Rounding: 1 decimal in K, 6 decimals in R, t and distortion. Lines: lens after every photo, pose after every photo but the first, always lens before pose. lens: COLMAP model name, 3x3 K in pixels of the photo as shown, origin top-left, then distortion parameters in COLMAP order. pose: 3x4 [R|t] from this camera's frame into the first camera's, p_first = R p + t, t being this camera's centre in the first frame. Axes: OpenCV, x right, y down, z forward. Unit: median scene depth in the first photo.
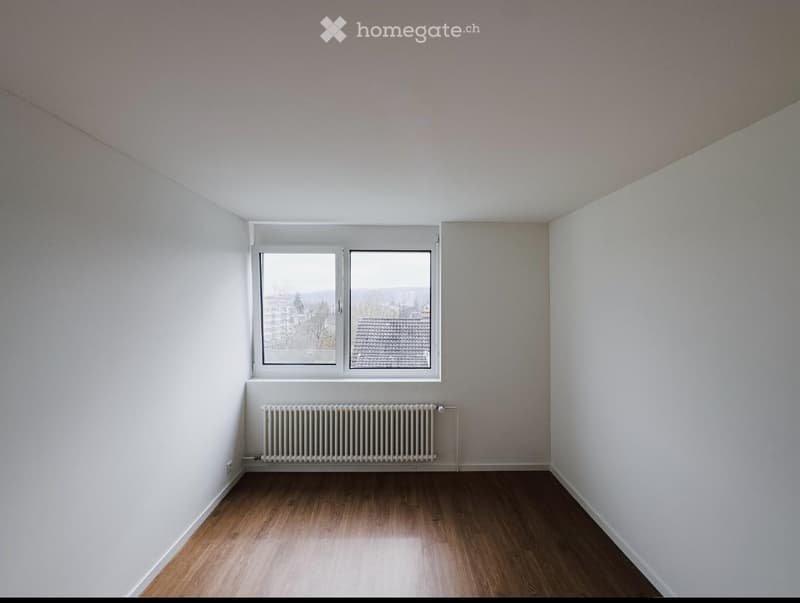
lens RADIAL K [[371.1, 0, 400.0], [0, 371.1, 301.5], [0, 0, 1]] dist [-0.000471, 0.000325]
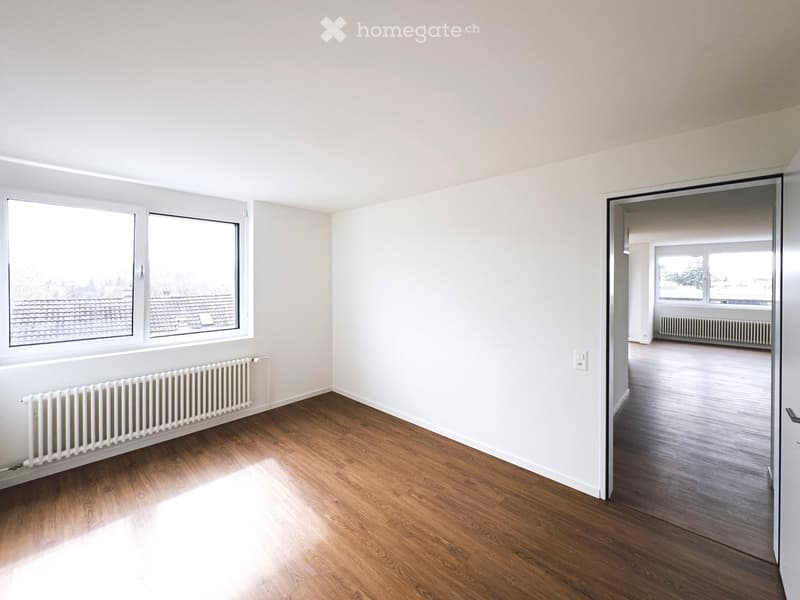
lens RADIAL K [[325.1, 0, 400.2], [0, 325.1, 283.0], [0, 0, 1]] dist [-0.000199, -0.000013]
pose [[0.694488, -0.009482, 0.719442, -0.309460], [0.002171, 0.999936, 0.011083, 0.035391], [-0.719501, -0.006135, 0.694464, -0.037512]]
